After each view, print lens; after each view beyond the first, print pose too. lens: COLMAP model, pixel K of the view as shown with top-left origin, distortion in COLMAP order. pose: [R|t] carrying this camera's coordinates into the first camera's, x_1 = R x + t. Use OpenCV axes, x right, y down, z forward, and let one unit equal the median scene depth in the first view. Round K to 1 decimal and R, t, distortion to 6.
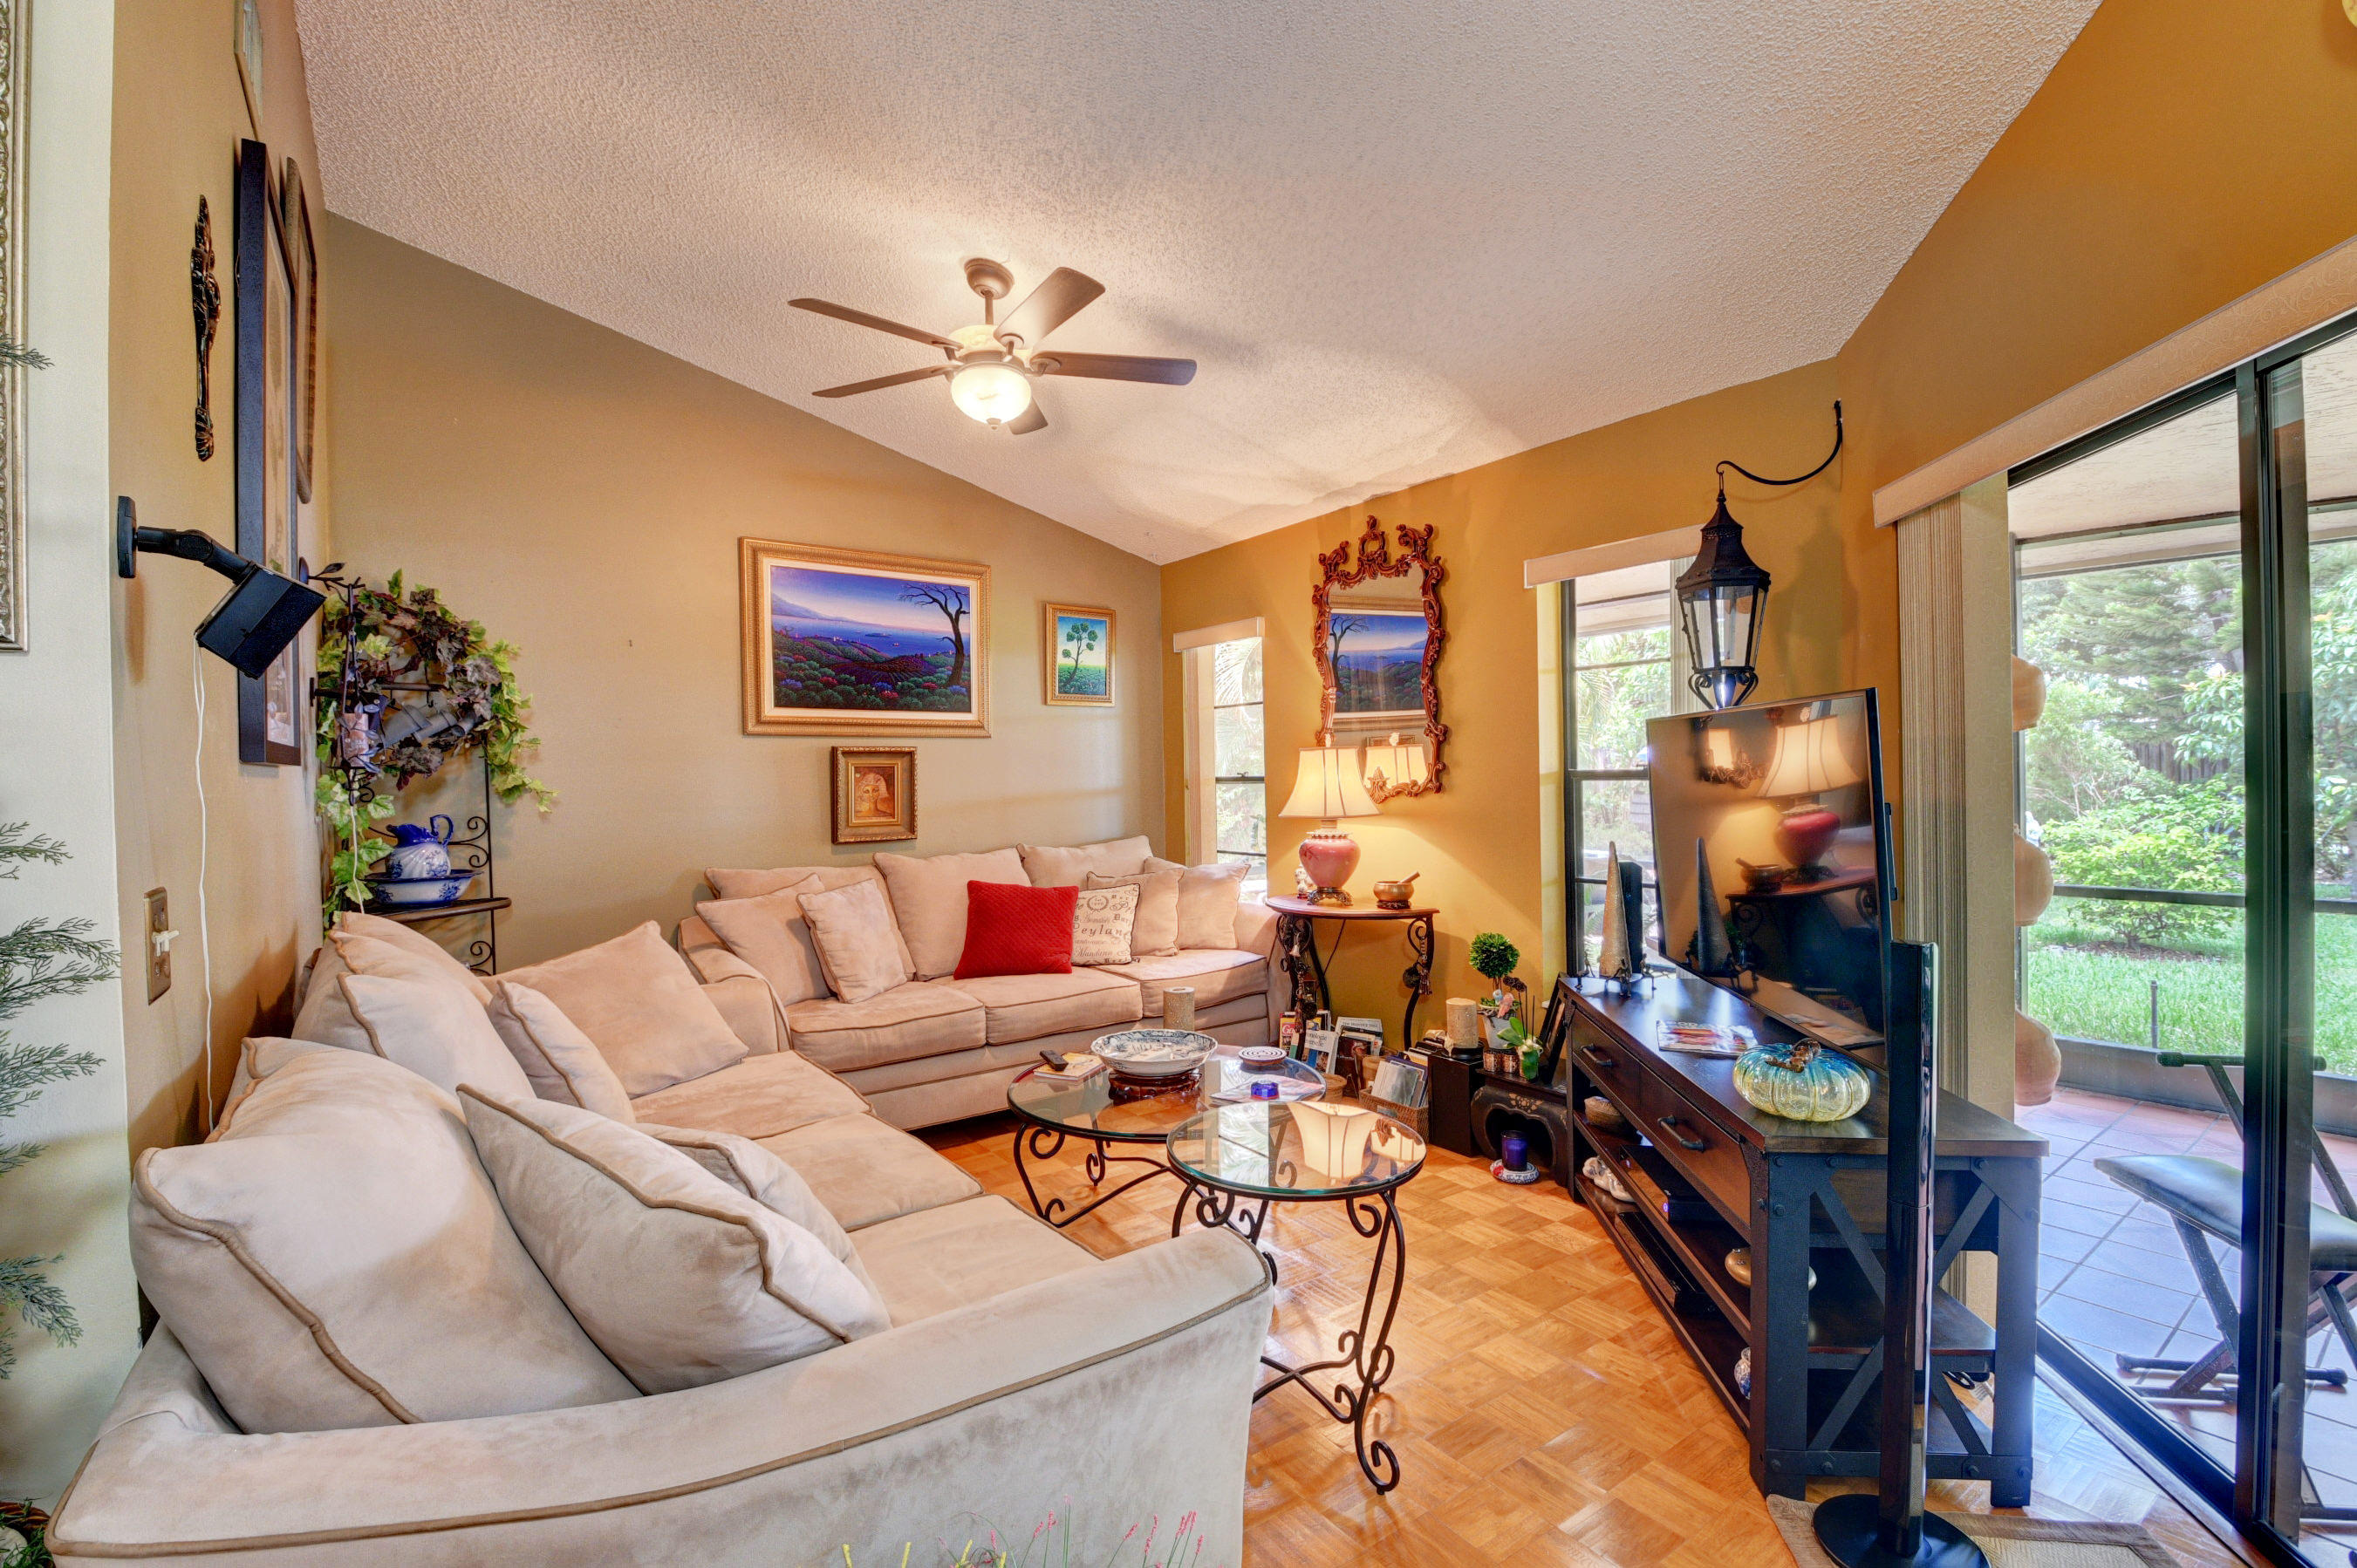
lens RADIAL K [[1049.6, 0, 1178.5], [0, 1049.6, 784.0], [0, 0, 1]] dist [0.037593, -0.042624]
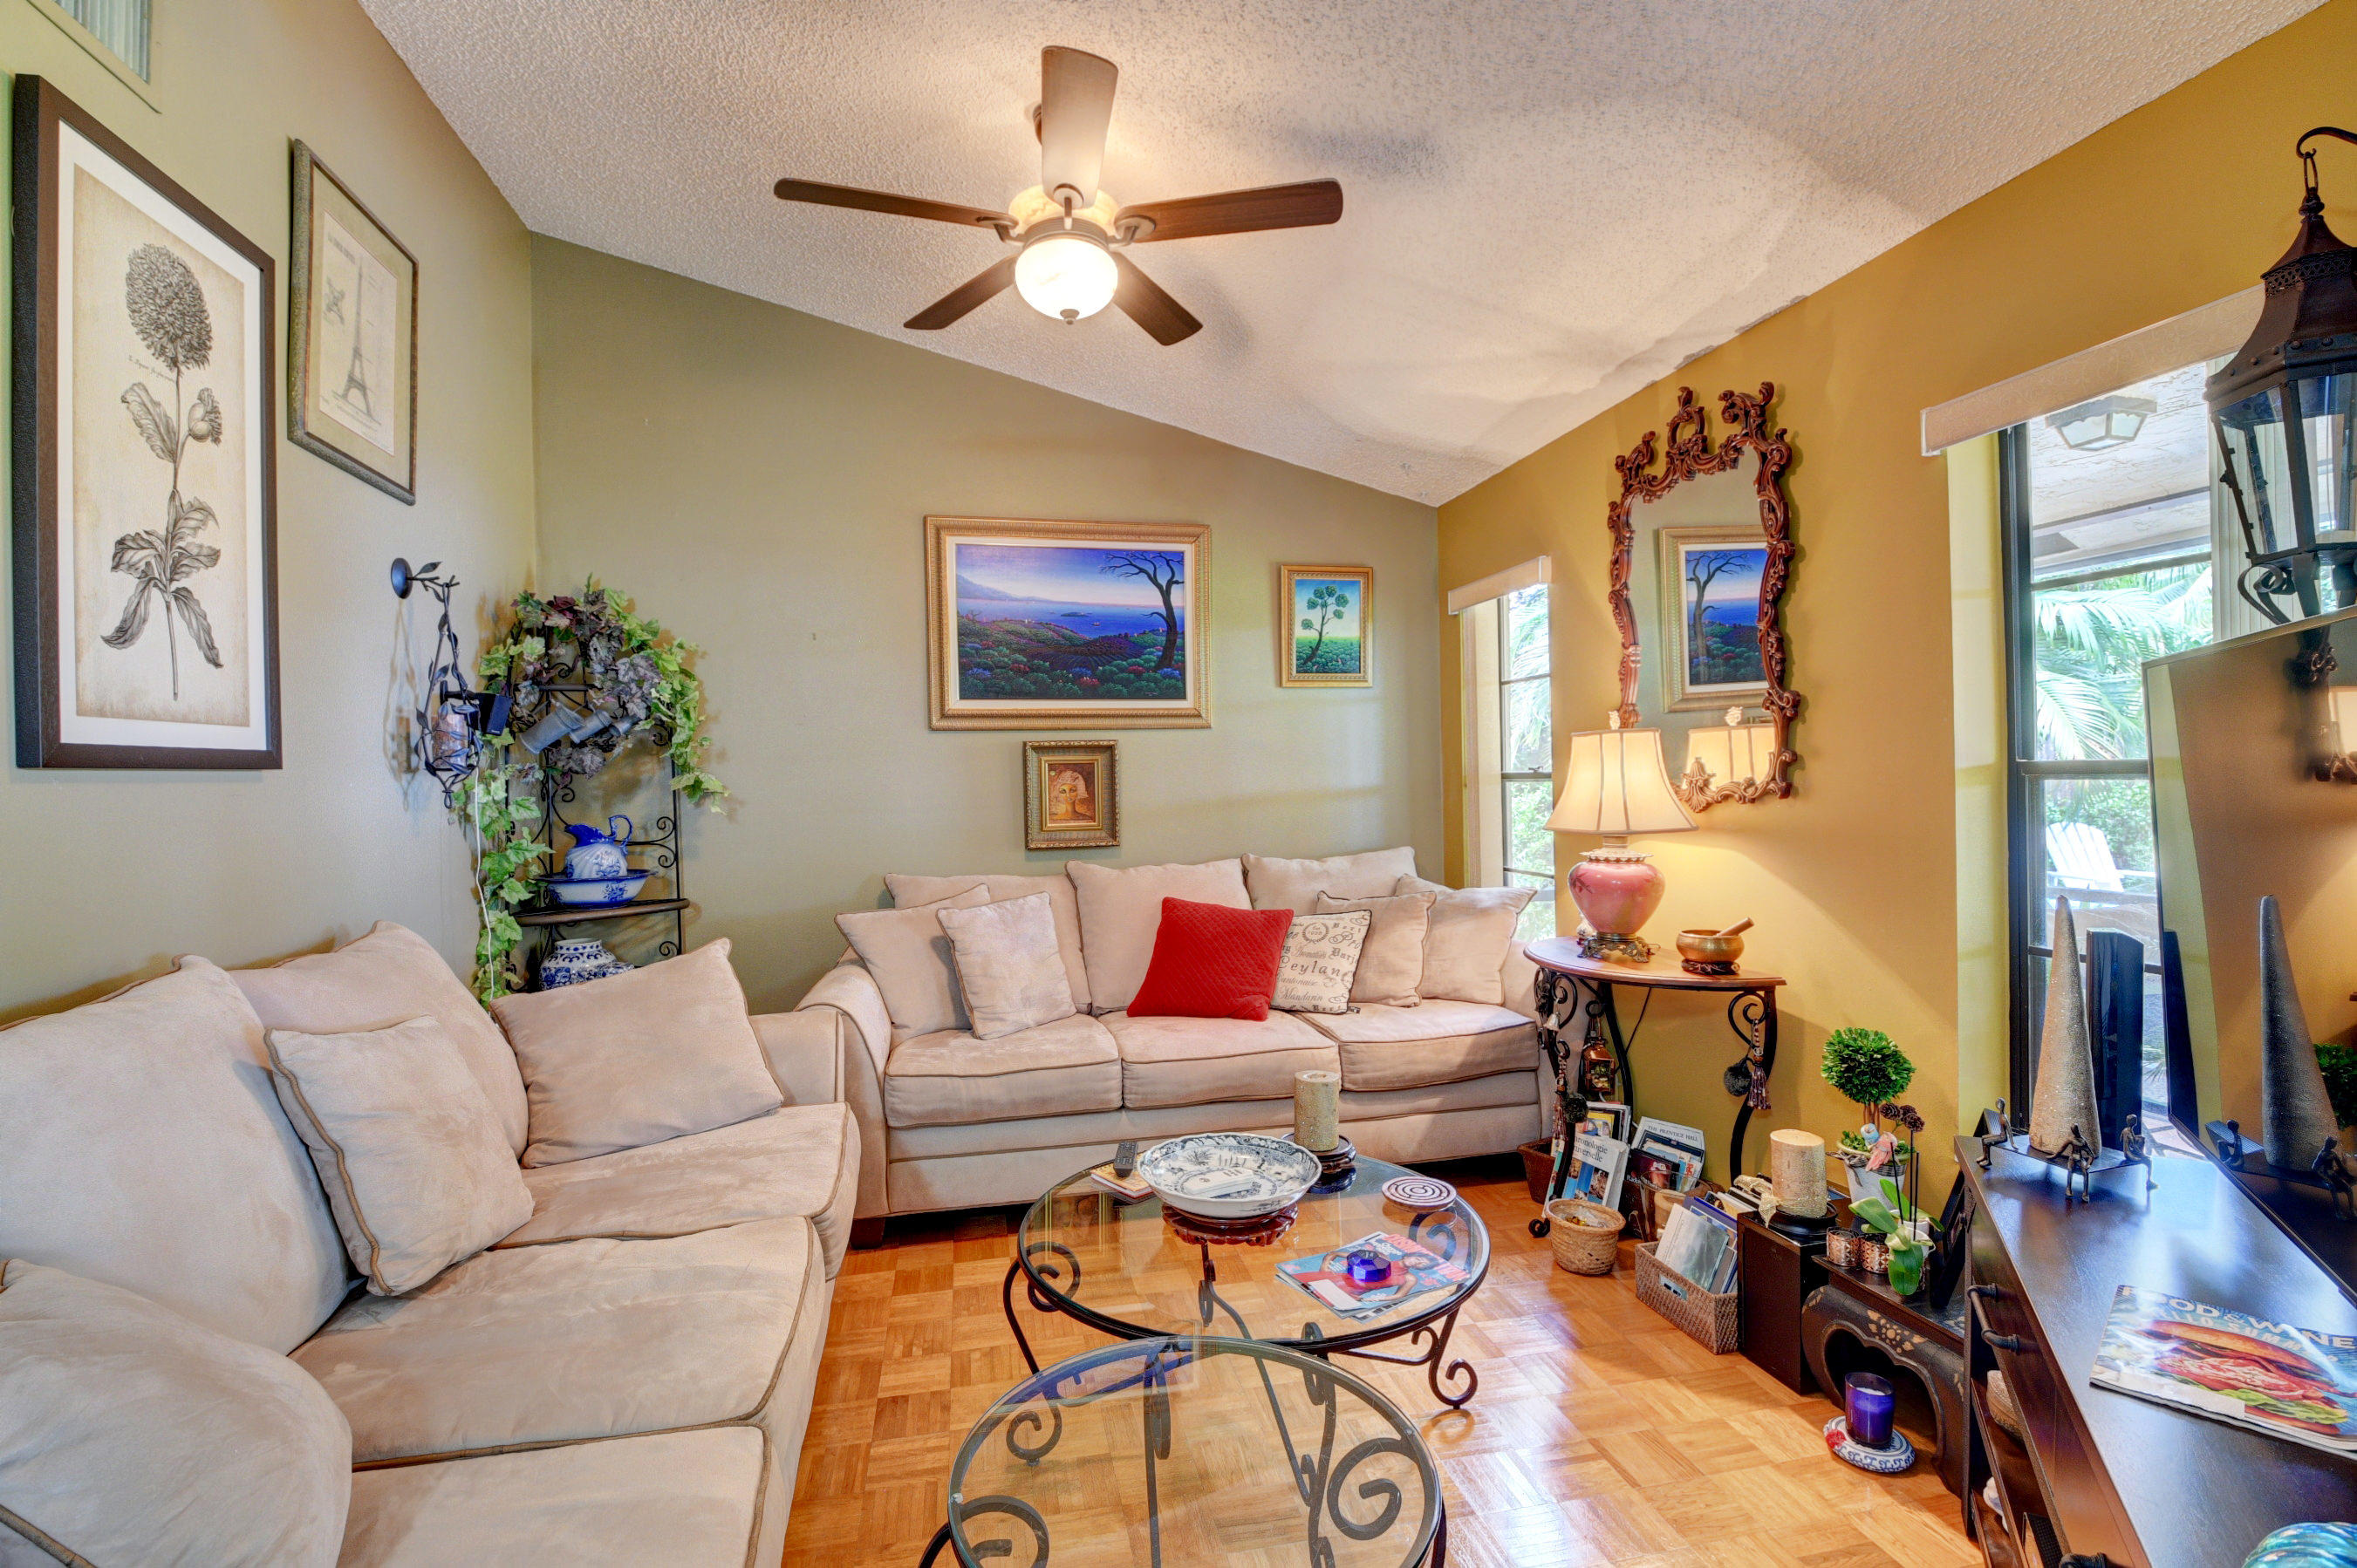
lens RADIAL K [[1049.6, 0, 1178.5], [0, 1049.6, 784.0], [0, 0, 1]] dist [0.037593, -0.042624]
pose [[0.917015, 0.000397, -0.398853, 0.158418], [0.001749, 0.999986, 0.005019, -0.003731], [0.398850, -0.005300, 0.917001, 0.248784]]
